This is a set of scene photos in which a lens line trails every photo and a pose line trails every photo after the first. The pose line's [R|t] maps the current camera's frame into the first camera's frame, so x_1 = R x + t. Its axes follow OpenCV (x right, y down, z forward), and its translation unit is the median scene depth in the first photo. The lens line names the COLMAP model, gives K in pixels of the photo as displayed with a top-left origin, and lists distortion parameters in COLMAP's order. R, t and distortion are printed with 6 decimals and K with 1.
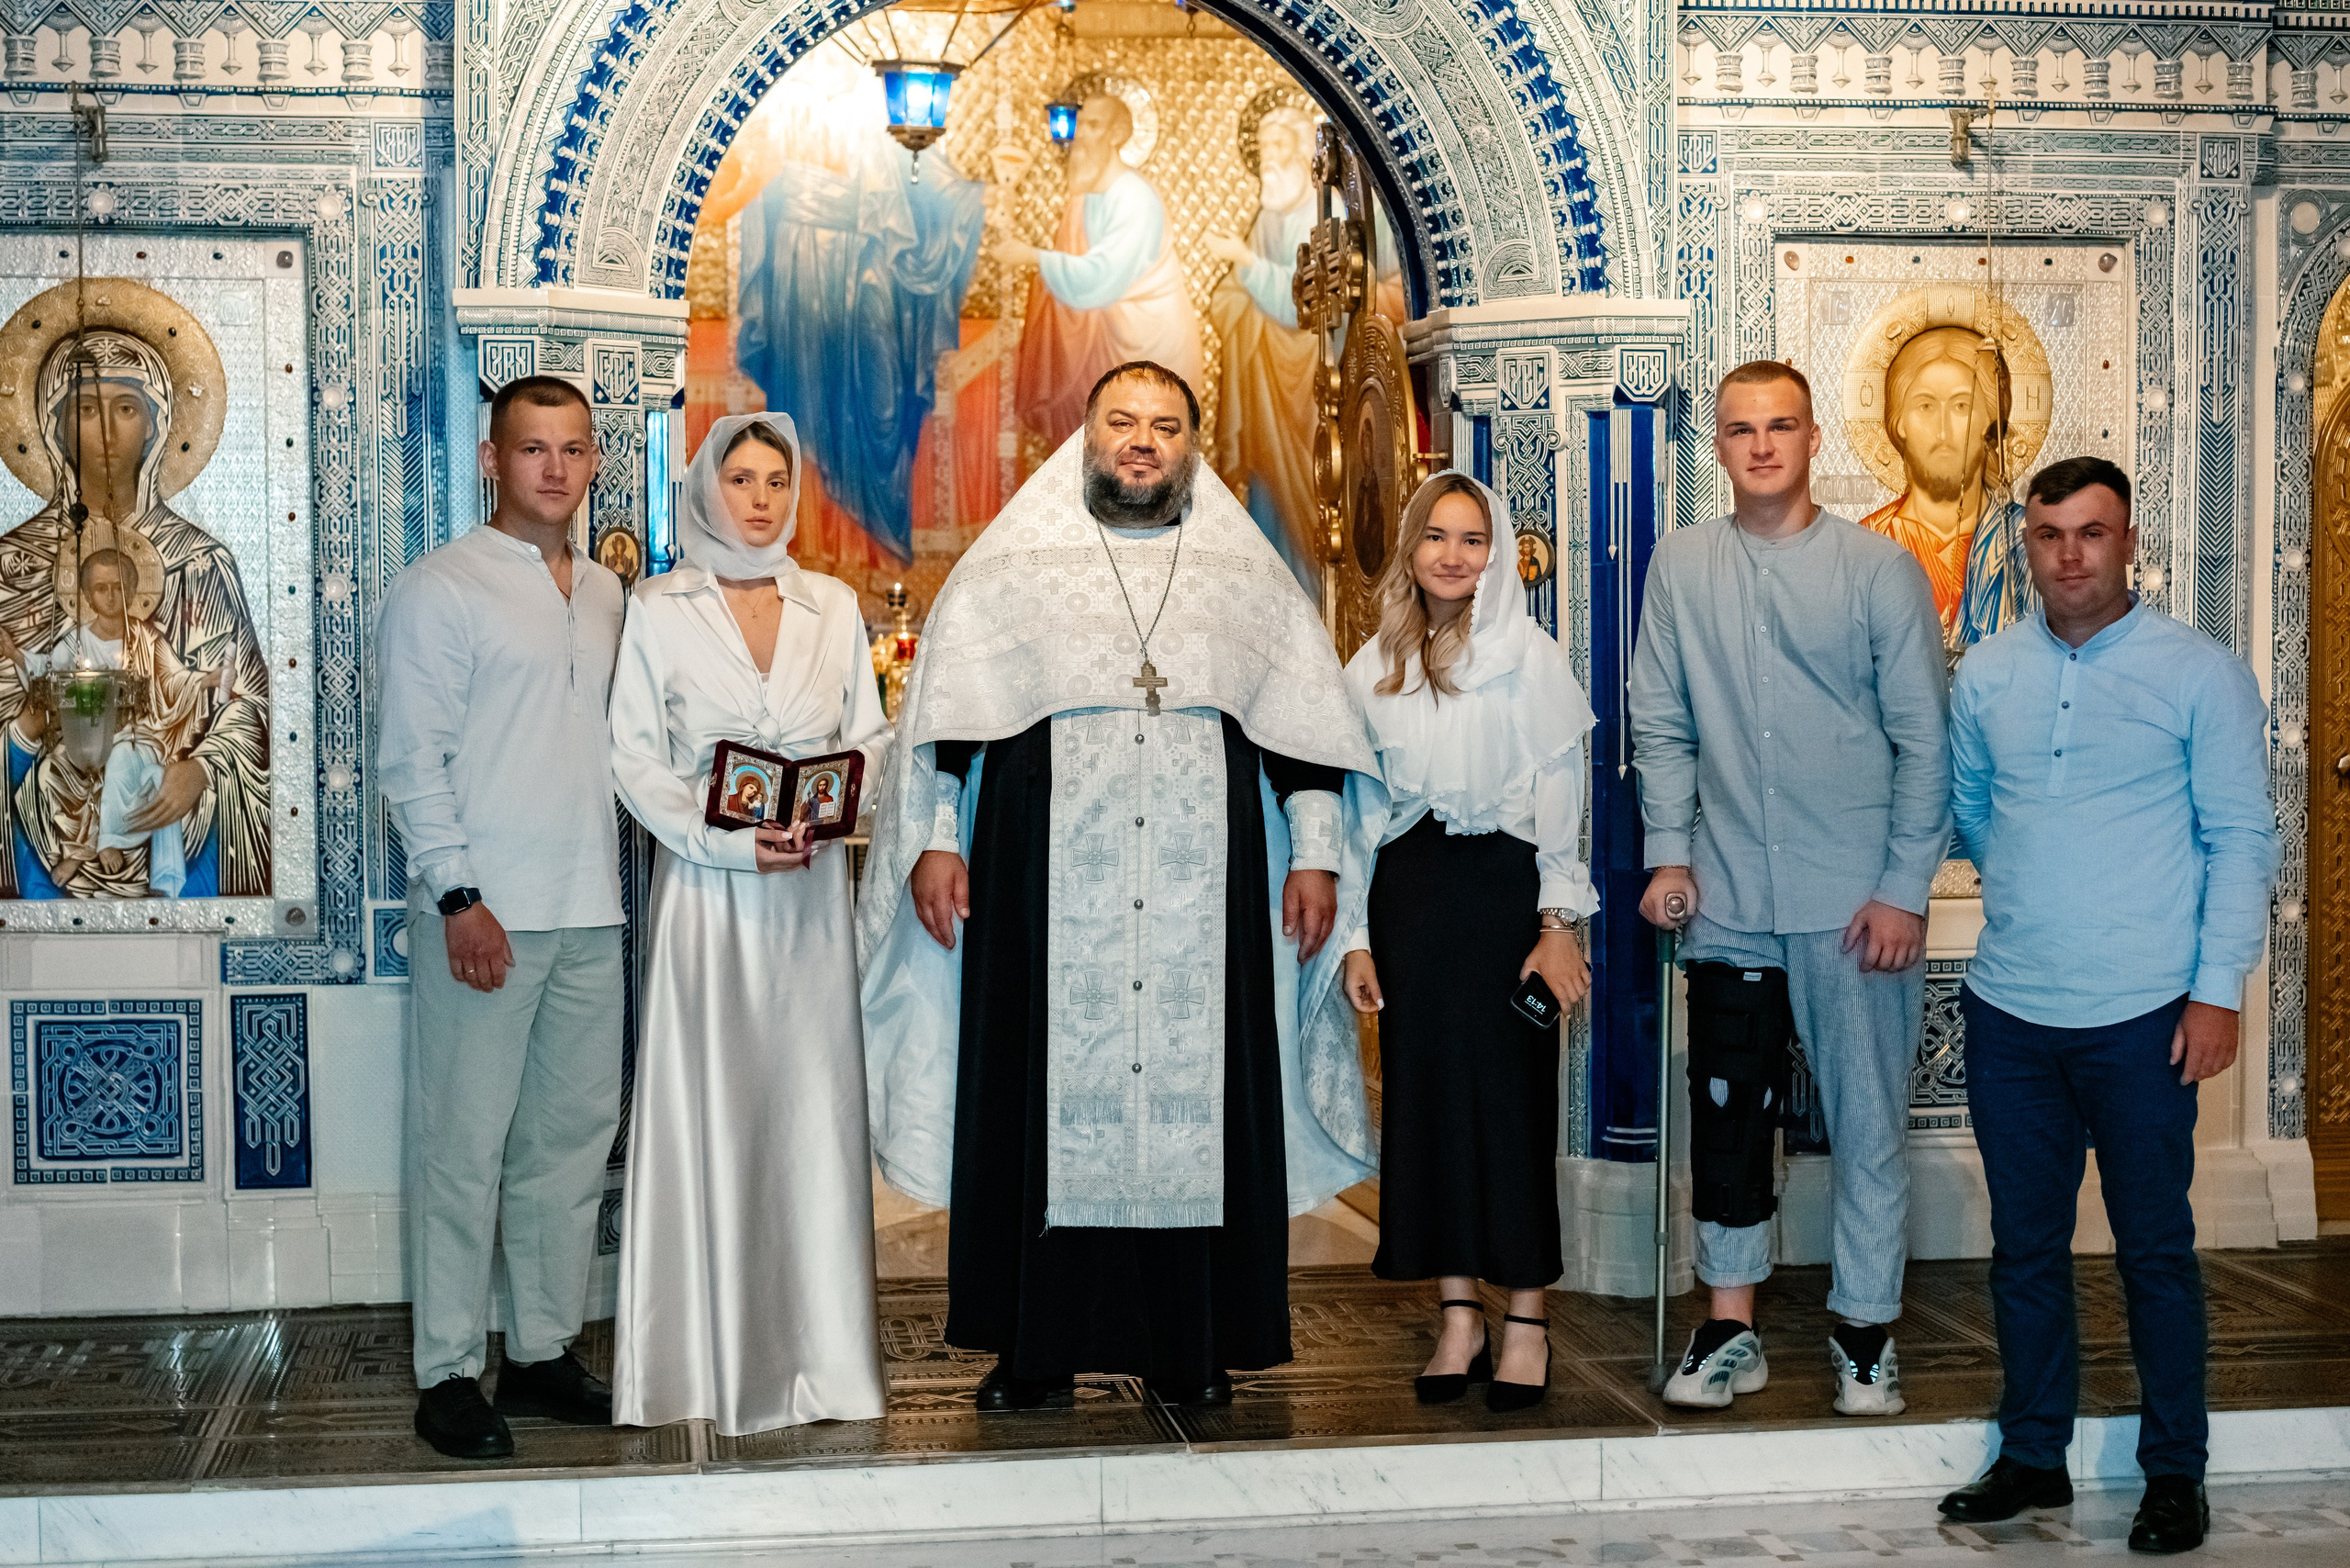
lens RADIAL K [[3716.2, 0, 1175.0], [0, 3716.2, 784.0], [0, 0, 1]] dist [0.255467, -1.091392]
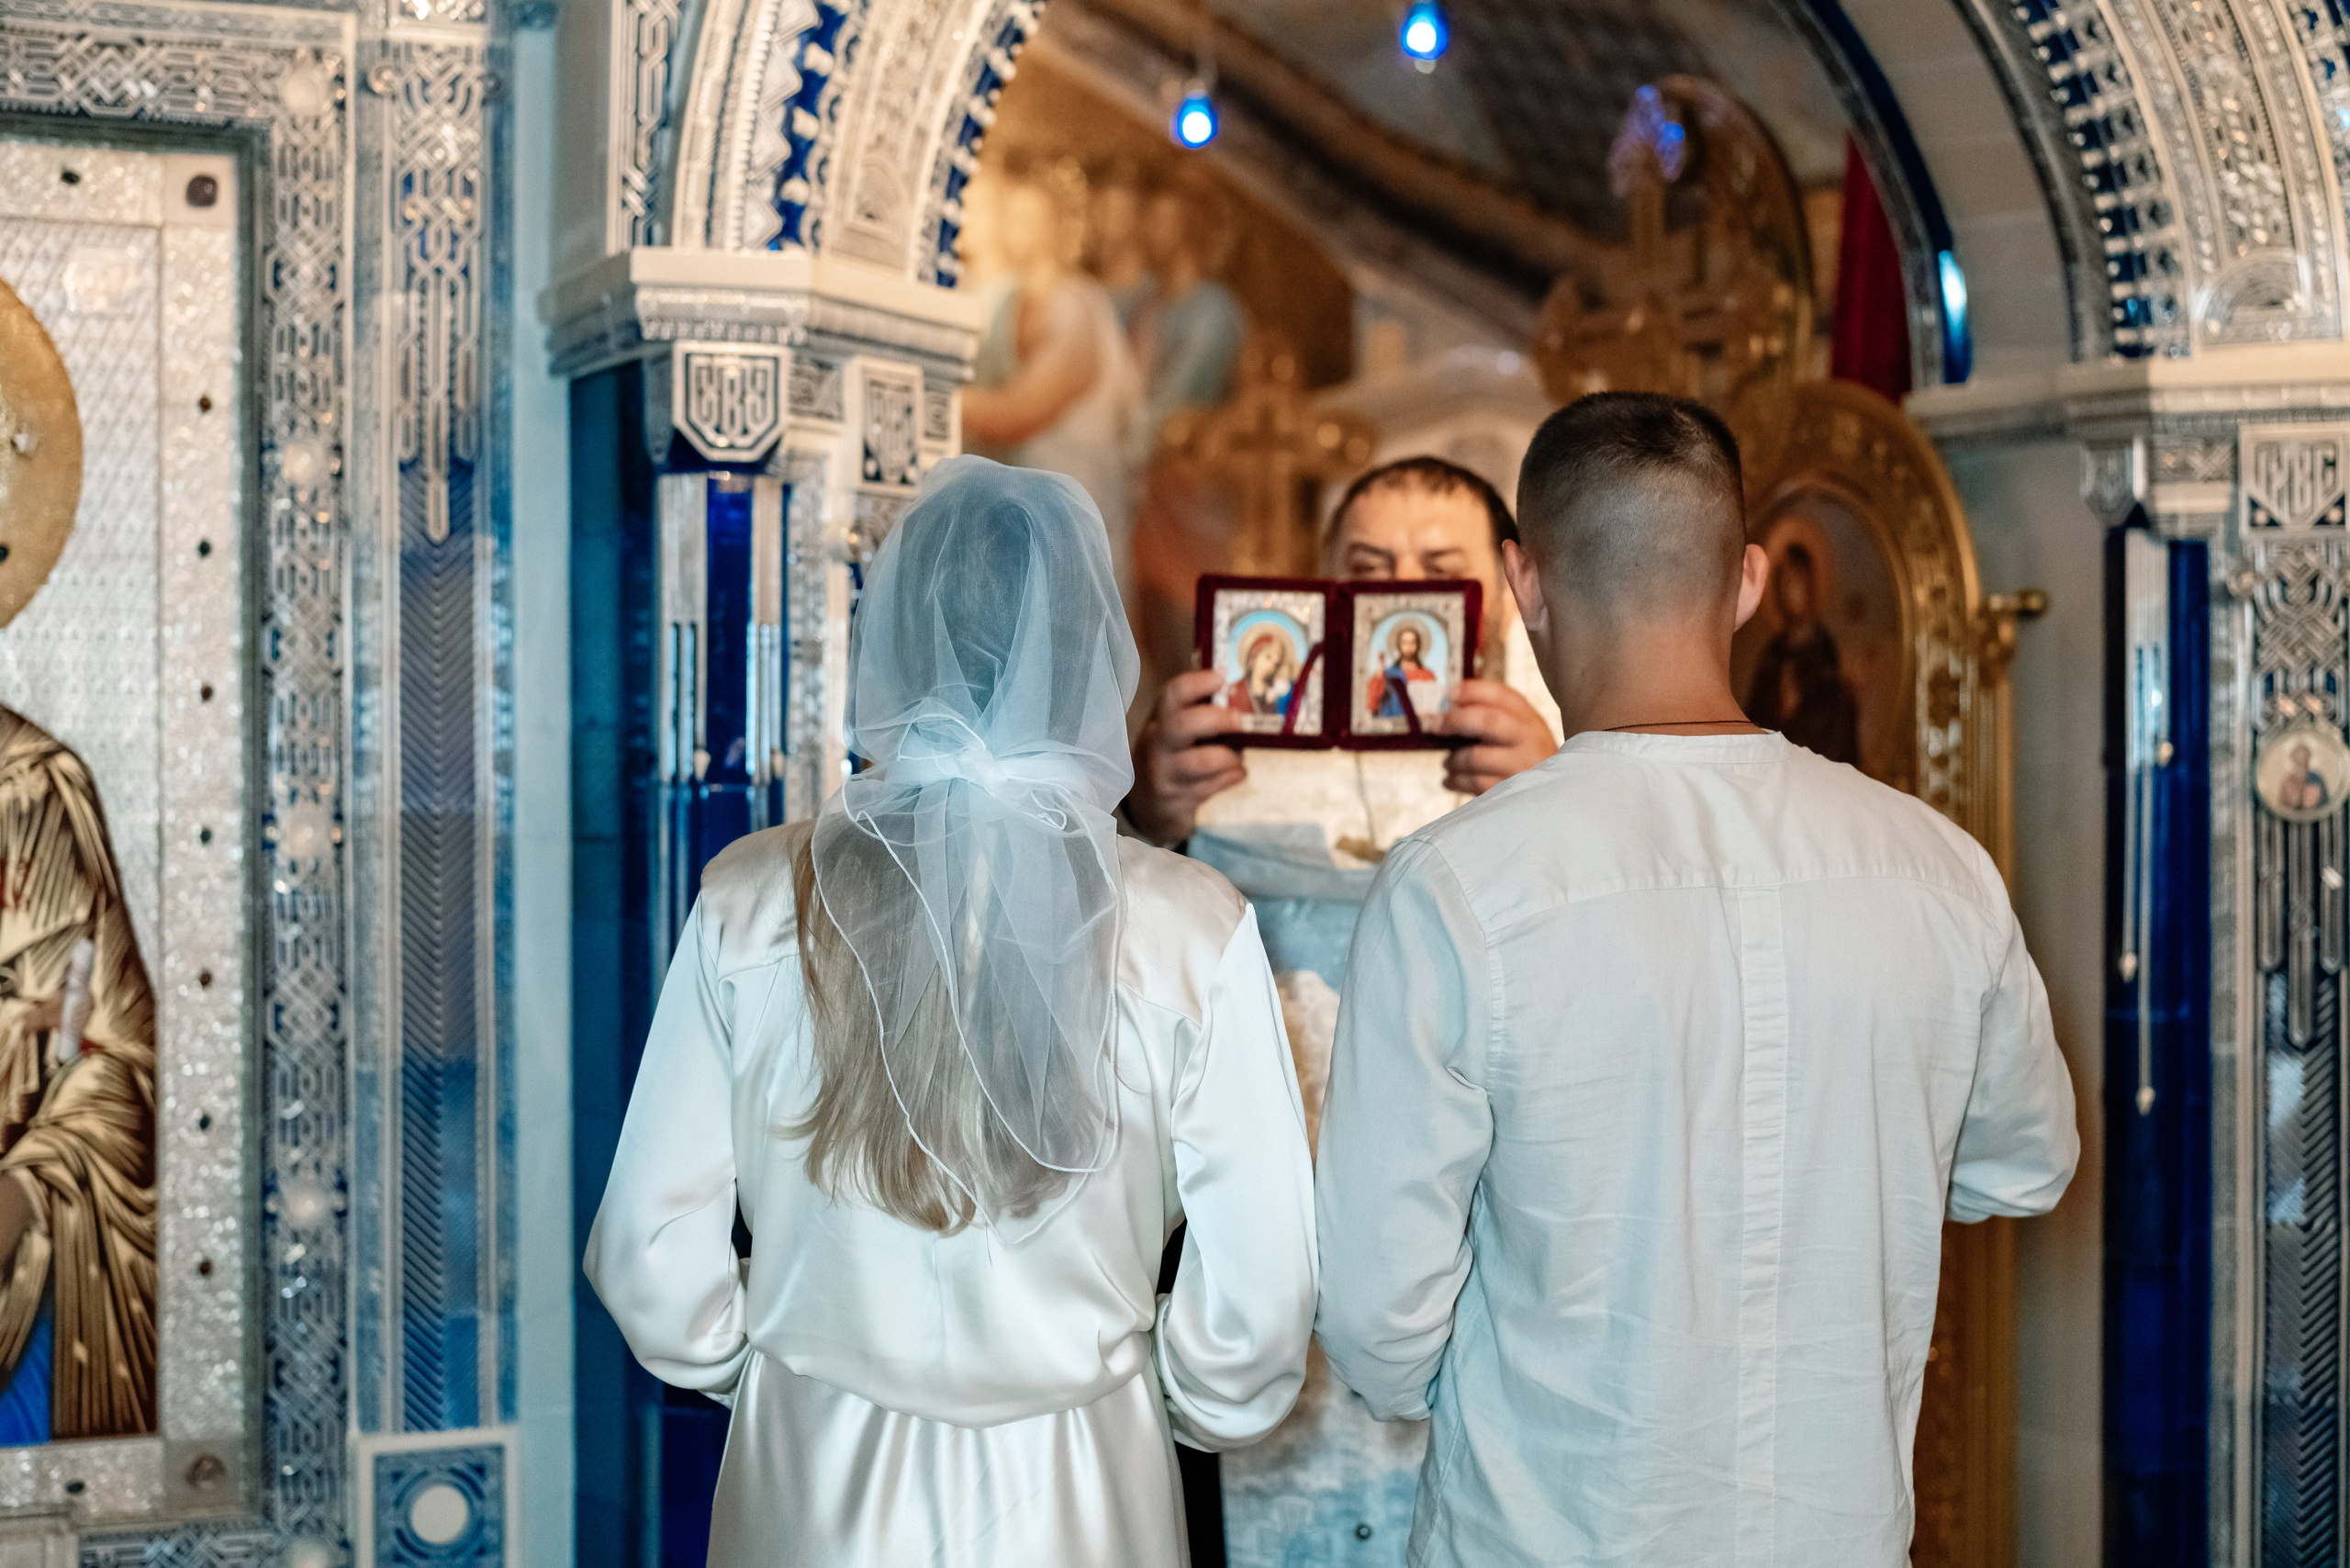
lens RADIAL K [[3368.6, 0, 1171.6], [0, 3368.6, 819.5], [0, 0, 1]] dist [0.040321, -0.120208]
pose [[0.962804, -0.002503, 0.270189, -0.233335], [0.006508, 0.999882, -0.013928, -0.046752], [-0.270122, 0.015168, 0.962707, 0.523093]]
